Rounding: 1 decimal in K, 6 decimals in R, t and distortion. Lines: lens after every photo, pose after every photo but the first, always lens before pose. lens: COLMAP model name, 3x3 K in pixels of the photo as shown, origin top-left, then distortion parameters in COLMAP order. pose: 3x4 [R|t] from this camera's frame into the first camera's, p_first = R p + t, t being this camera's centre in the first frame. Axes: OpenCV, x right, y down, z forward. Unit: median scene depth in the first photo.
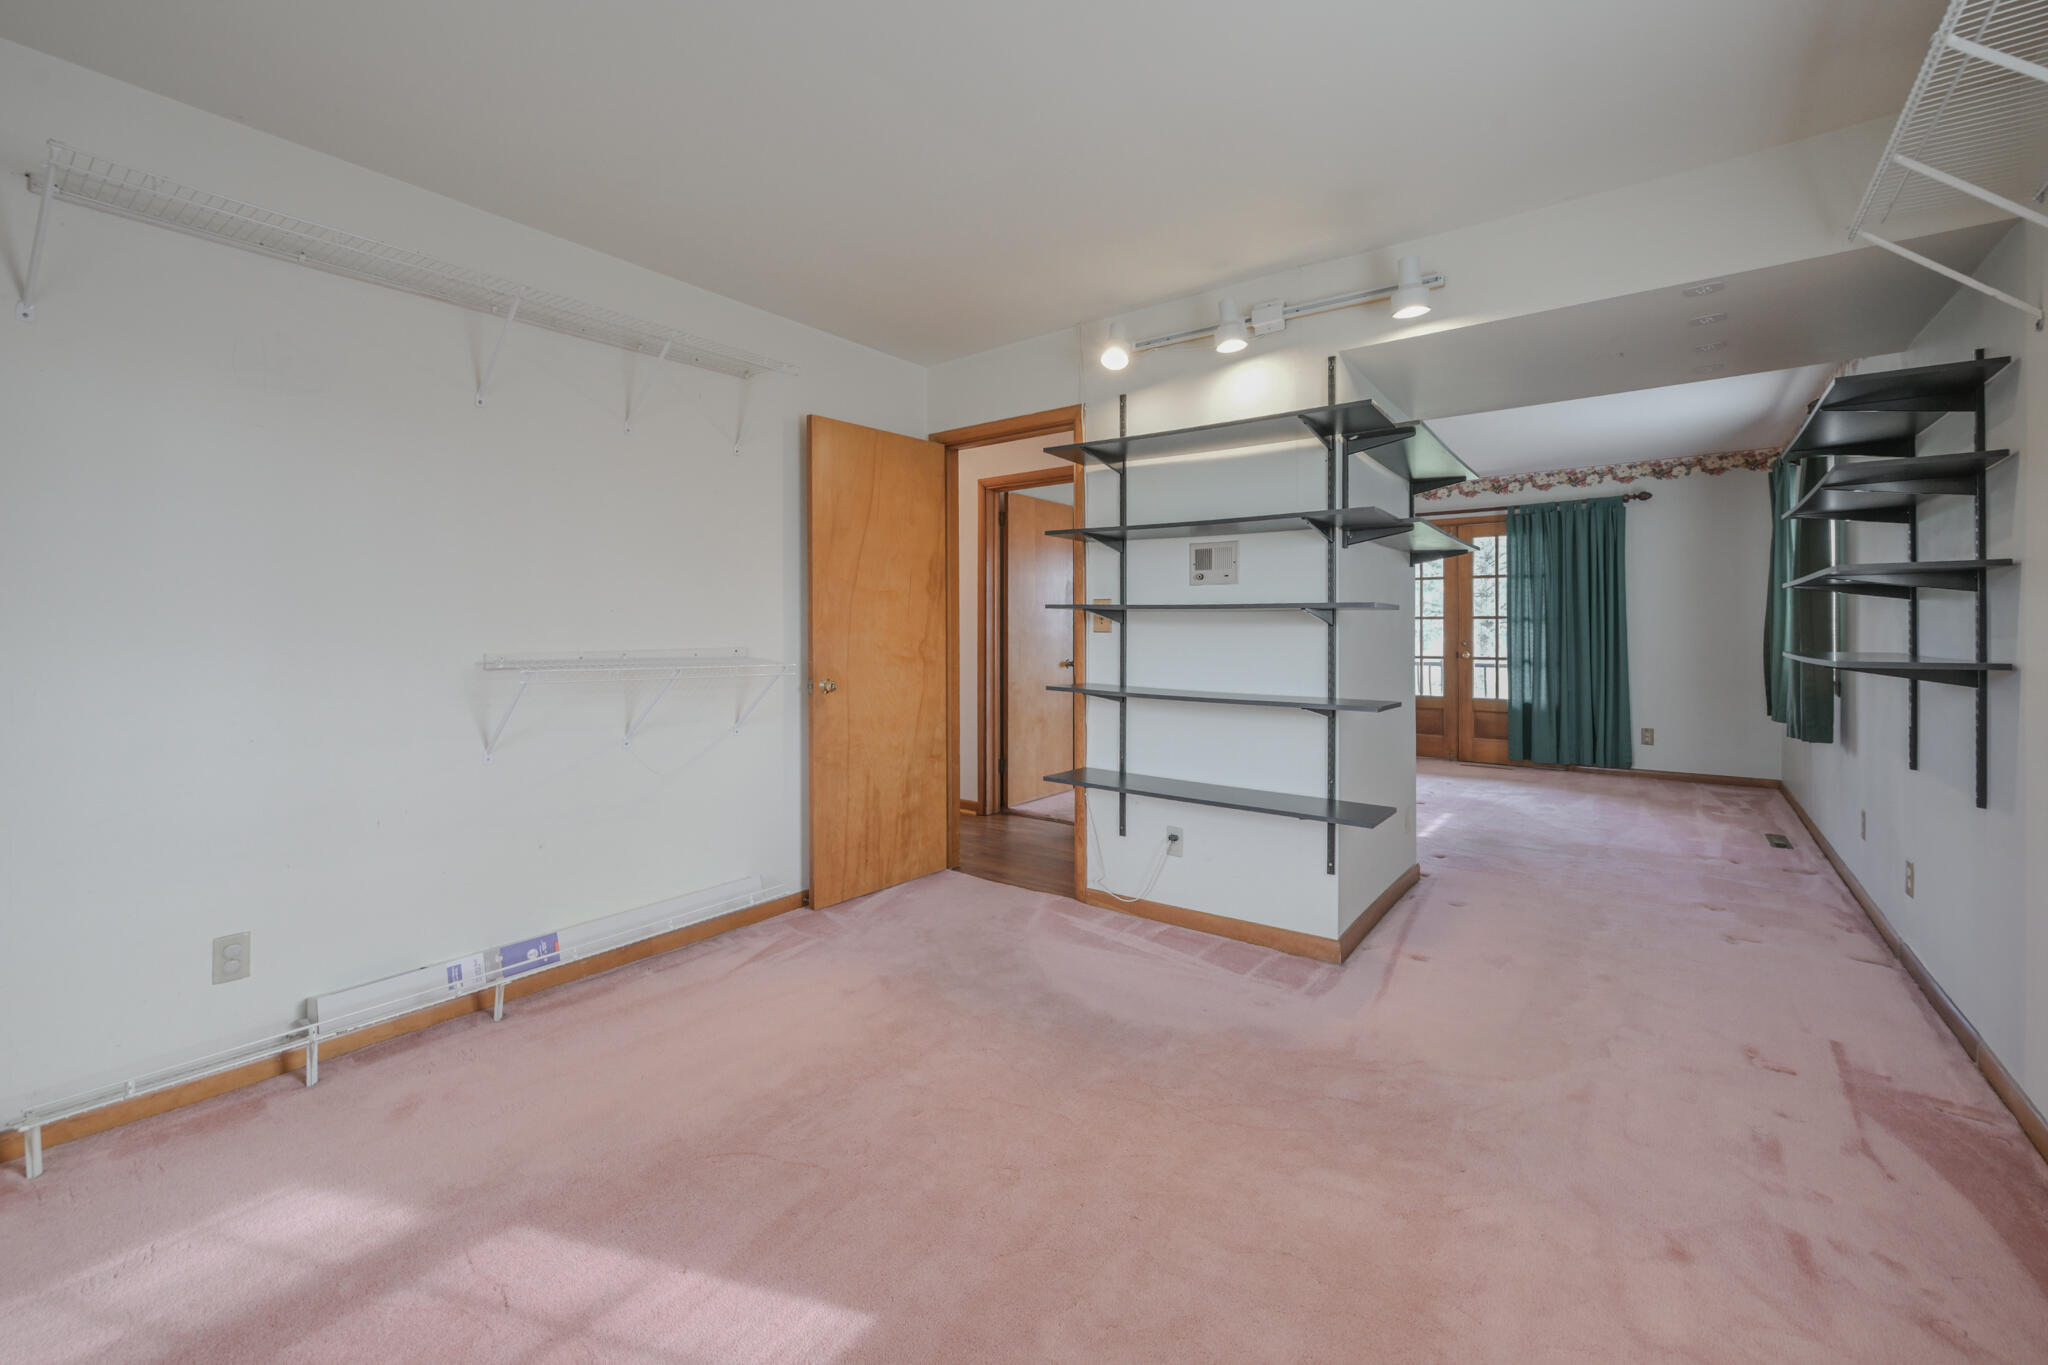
lens RADIAL K [[827.4, 0, 1021.1], [0, 827.4, 628.7], [0, 0, 1]] dist [-0.001395, 0.000399]
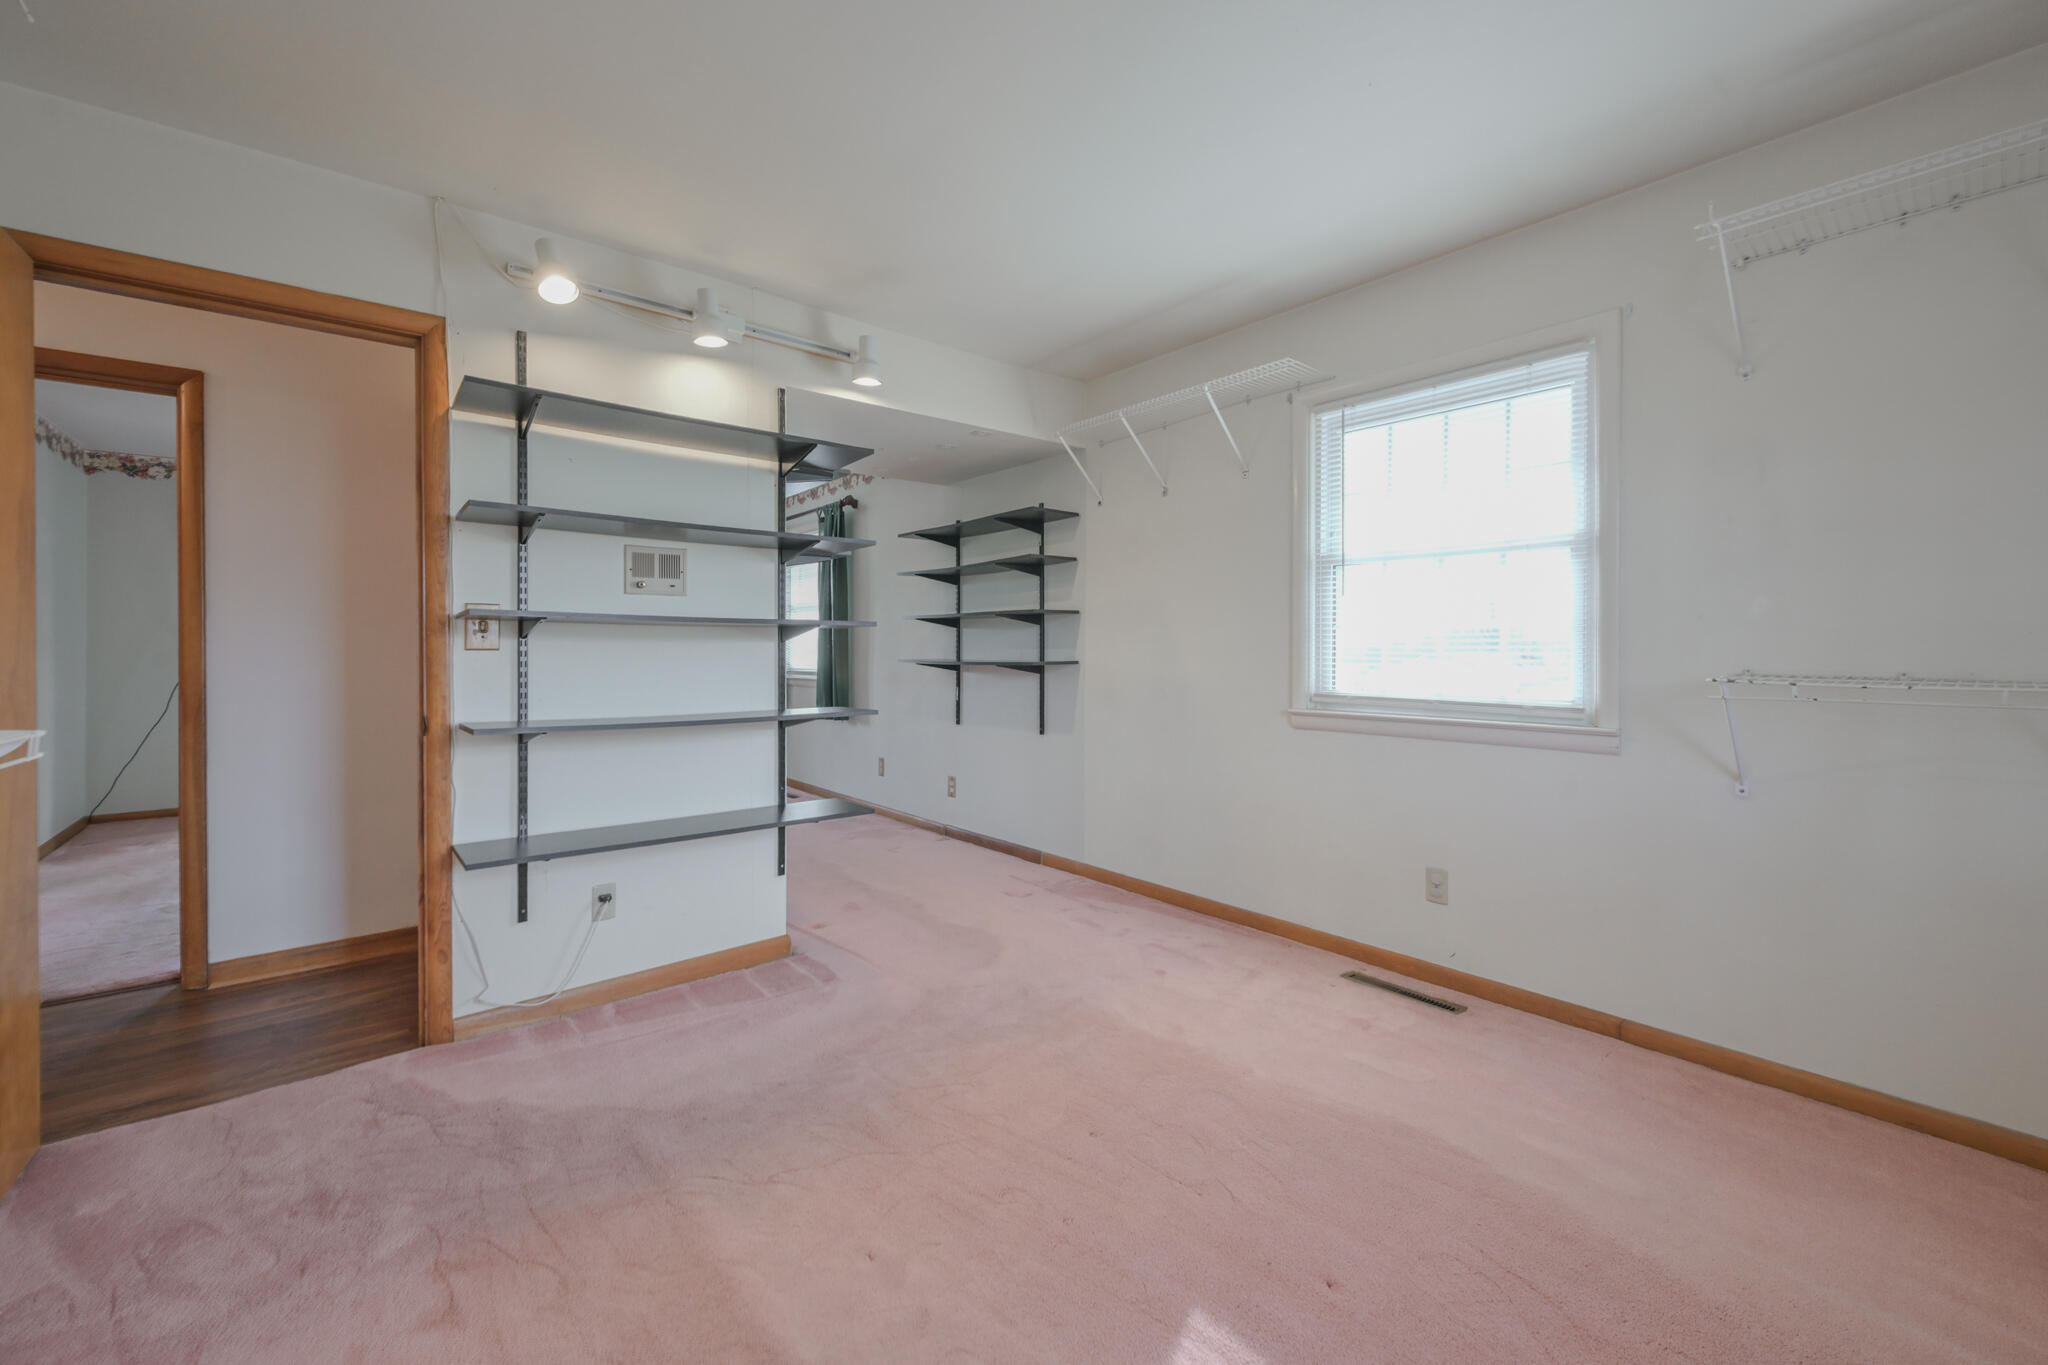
lens RADIAL K [[827.4, 0, 1010.4], [0, 827.4, 645.9], [0, 0, 1]] dist [-0.001395, 0.000399]
pose [[0.225052, -0.001757, 0.974345, -0.567836], [0.002428, 0.999996, 0.001242, 0.001088], [-0.974344, 0.002086, 0.225056, 0.450621]]
